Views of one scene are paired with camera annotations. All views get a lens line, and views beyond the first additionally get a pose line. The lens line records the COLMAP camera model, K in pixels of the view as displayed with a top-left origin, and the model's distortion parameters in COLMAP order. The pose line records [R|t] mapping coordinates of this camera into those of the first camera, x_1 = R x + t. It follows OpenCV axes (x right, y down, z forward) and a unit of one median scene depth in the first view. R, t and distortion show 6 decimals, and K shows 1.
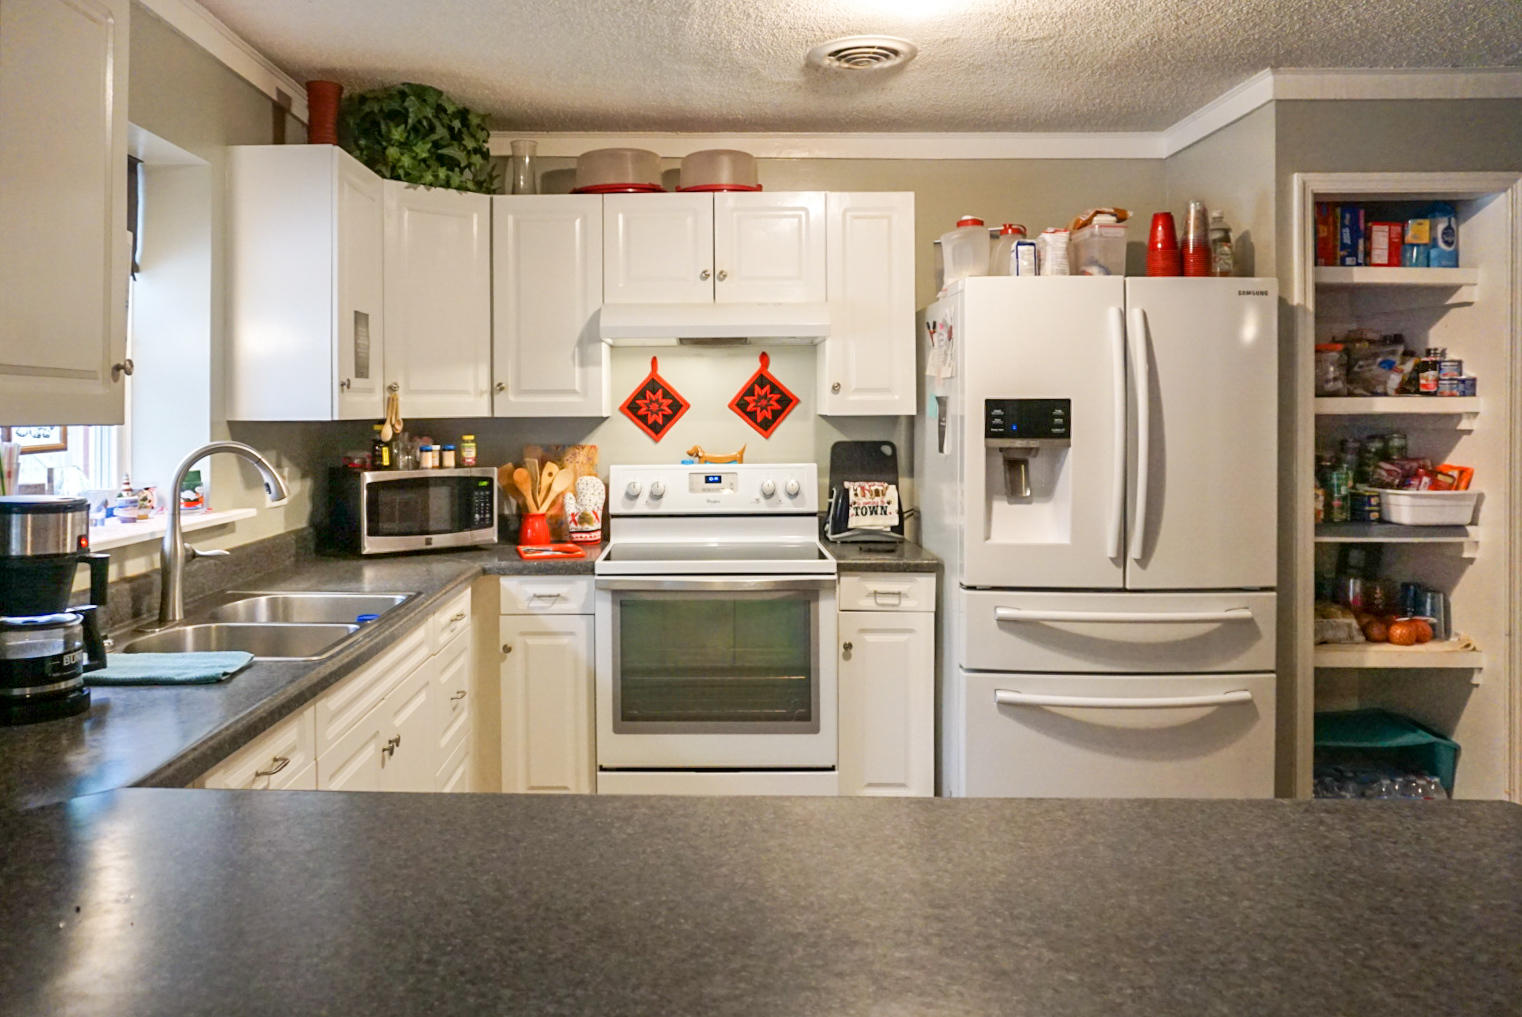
lens RADIAL K [[1104.2, 0, 730.8], [0, 1104.2, 433.6], [0, 0, 1]] dist [-0.013859, 0.004682]
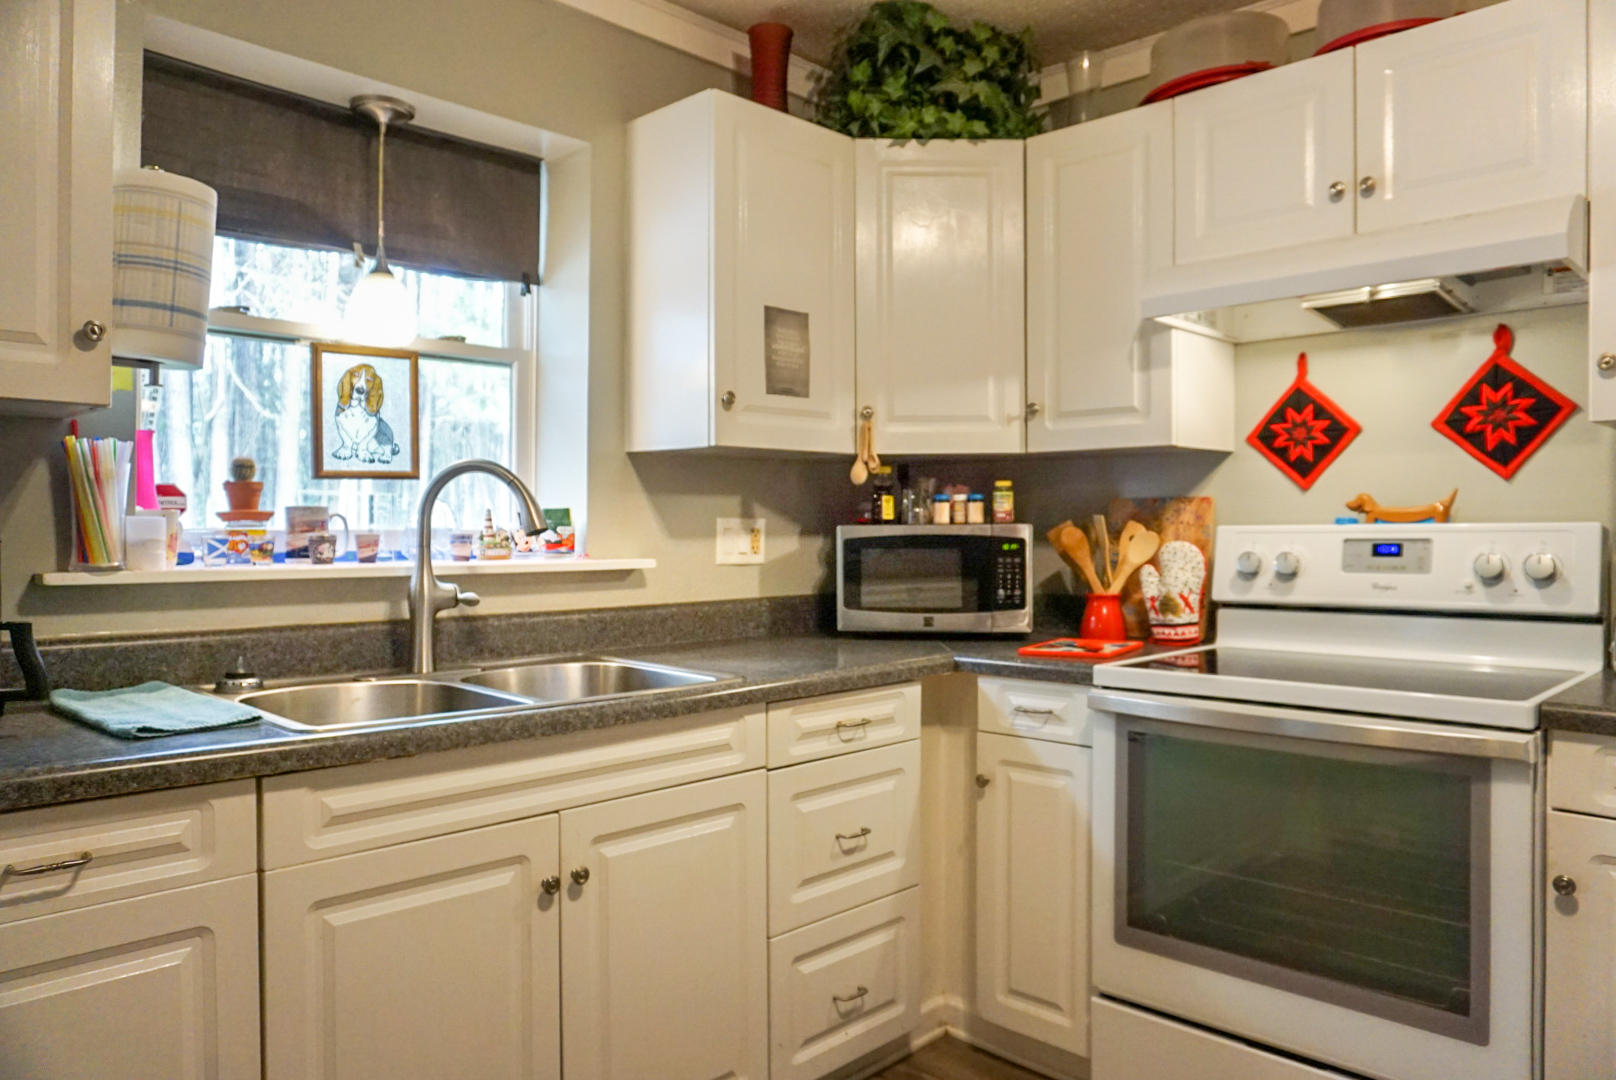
lens RADIAL K [[1134.9, 0, 783.5], [0, 1134.9, 536.5], [0, 0, 1]] dist [-0.023963, 0.001552]
pose [[0.717125, 0.007946, -0.696900, 0.188323], [-0.011967, 0.999928, -0.000914, 0.042994], [0.696842, 0.008995, 0.717168, 0.390207]]
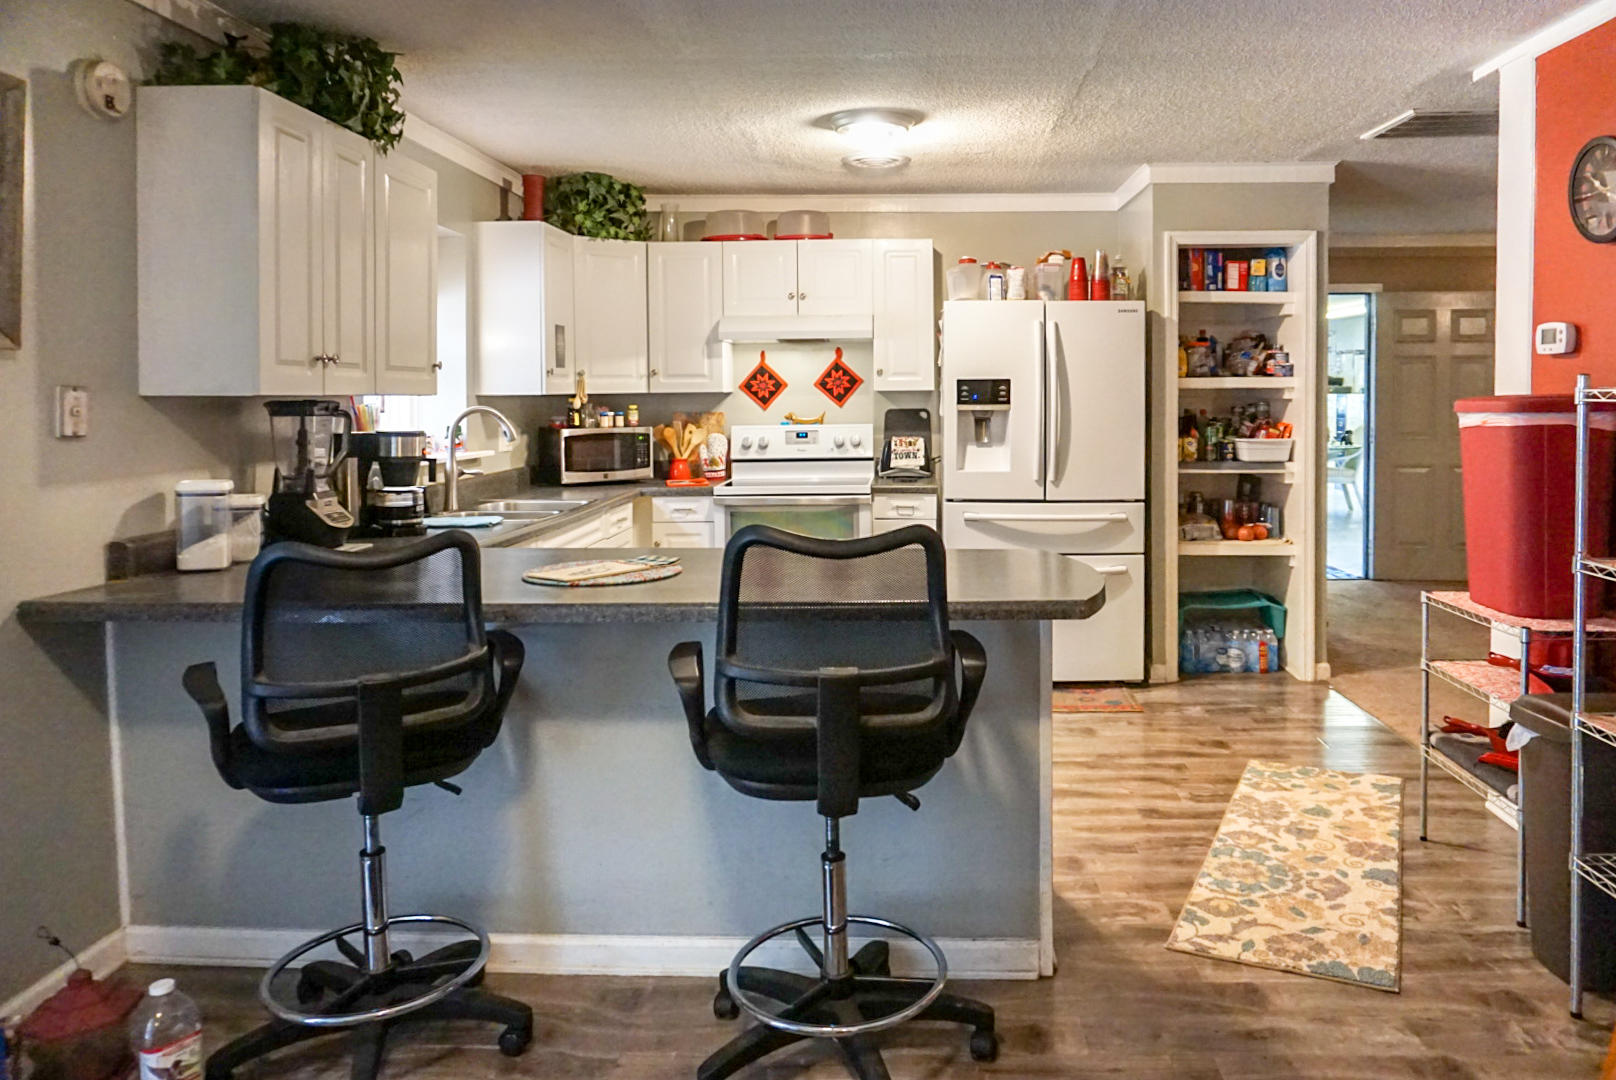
lens RADIAL K [[1044.8, 0, 900.0], [0, 1044.8, 431.6], [0, 0, 1]] dist [-0.003572, 0.000549]
pose [[0.999934, -0.002755, -0.011161, 0.142684], [0.002958, 0.999829, 0.018267, 0.013002], [0.011109, -0.018298, 0.999771, -0.416518]]
